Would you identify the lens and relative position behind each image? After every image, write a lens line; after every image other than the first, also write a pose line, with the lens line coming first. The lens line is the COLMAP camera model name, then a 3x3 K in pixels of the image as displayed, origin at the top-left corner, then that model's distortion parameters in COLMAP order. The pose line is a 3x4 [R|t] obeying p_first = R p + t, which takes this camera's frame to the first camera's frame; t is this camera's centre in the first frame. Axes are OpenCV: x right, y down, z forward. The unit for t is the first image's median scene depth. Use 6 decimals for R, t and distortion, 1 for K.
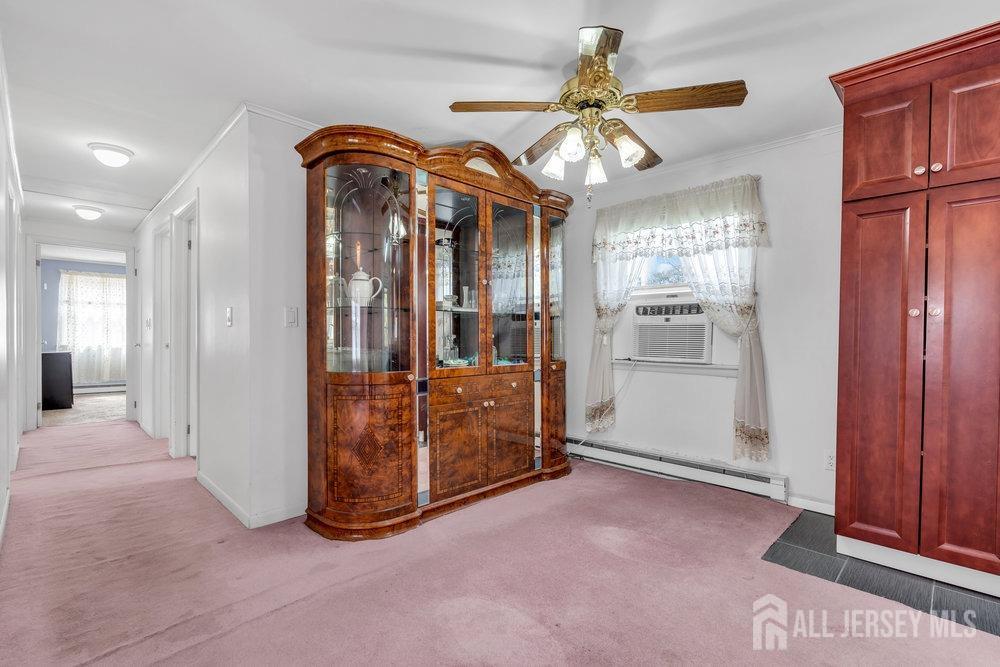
lens RADIAL K [[459.3, 0, 516.5], [0, 459.3, 338.6], [0, 0, 1]] dist [-0.000069, 0.000349]
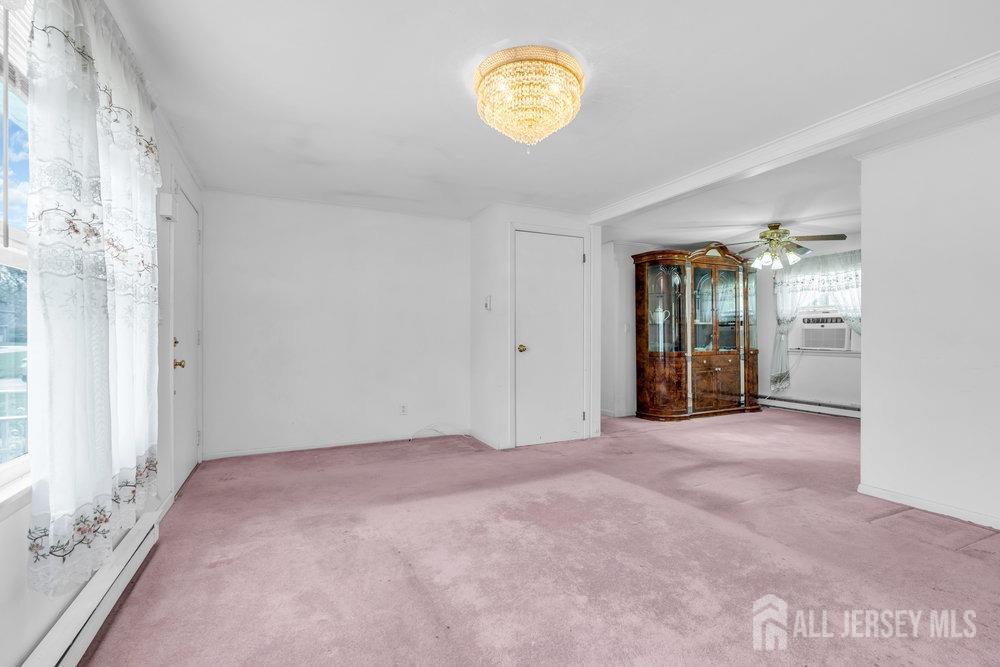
lens RADIAL K [[459.3, 0, 516.5], [0, 459.3, 338.6], [0, 0, 1]] dist [-0.000069, 0.000349]
pose [[0.942523, -0.006312, -0.334083, -0.207306], [0.007023, 0.999975, 0.000922, -0.002334], [0.334069, -0.003215, 0.942543, -1.144500]]
